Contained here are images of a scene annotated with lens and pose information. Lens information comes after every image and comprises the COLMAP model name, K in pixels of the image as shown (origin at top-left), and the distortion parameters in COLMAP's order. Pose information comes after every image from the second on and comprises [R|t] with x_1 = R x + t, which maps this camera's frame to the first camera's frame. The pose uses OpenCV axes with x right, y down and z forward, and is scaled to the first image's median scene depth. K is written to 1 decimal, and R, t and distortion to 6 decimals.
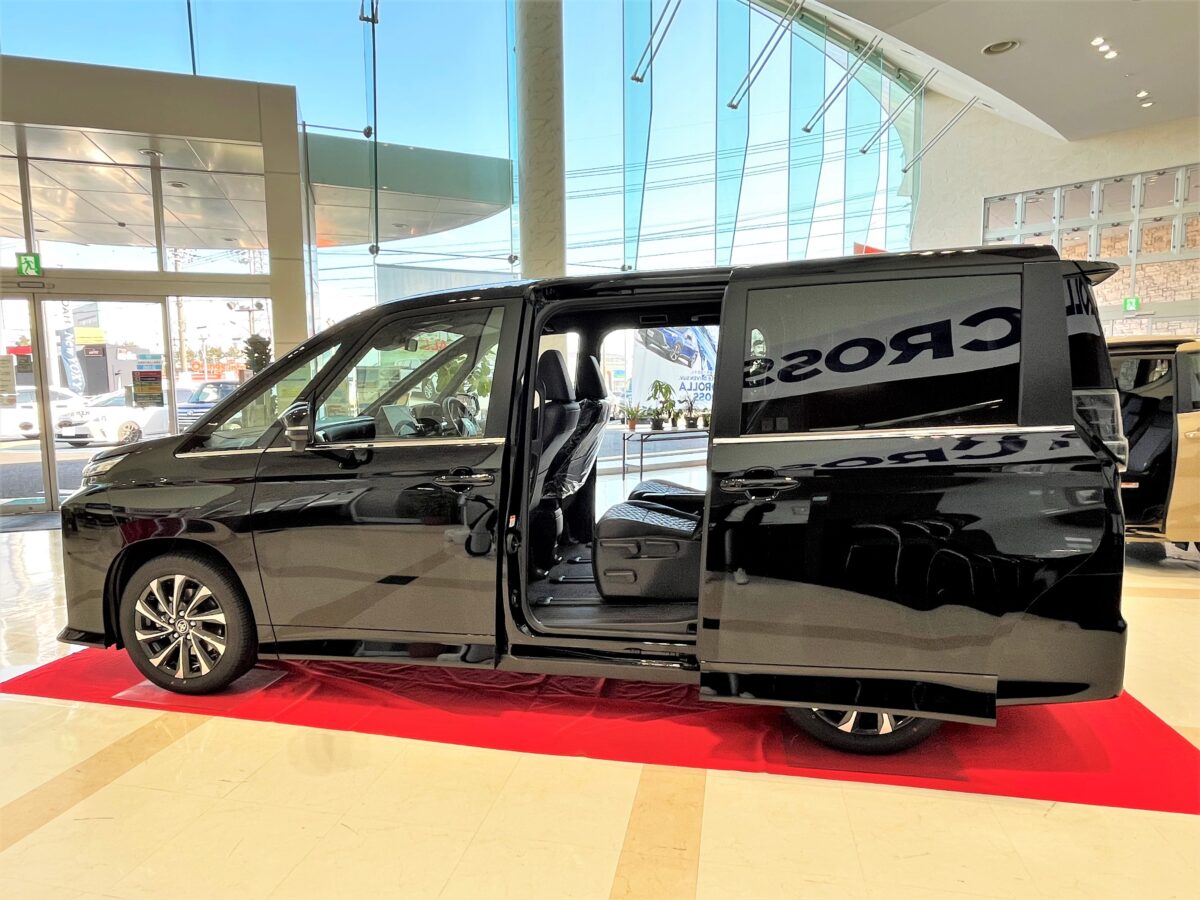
lens RADIAL K [[702.3, 0, 600.0], [0, 702.3, 450.0], [0, 0, 1]] dist [-0.036768, -0.000537]
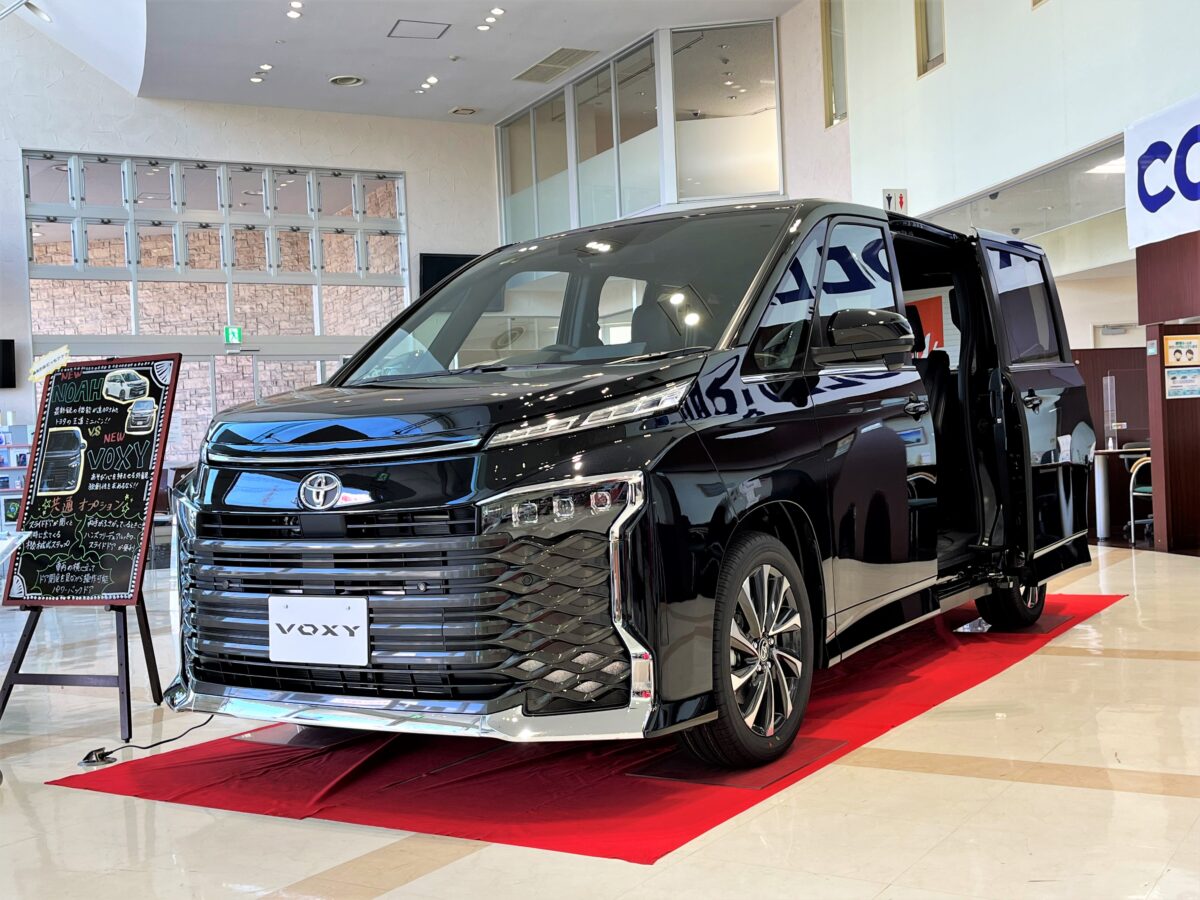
lens RADIAL K [[1319.2, 0, 600.0], [0, 1319.2, 450.0], [0, 0, 1]] dist [-0.009191, -0.016097]
pose [[0.335422, 0.010021, 0.942015, -1.745725], [0.117579, 0.991679, -0.052416, 0.123247], [-0.934702, 0.128342, 0.331452, 0.720241]]
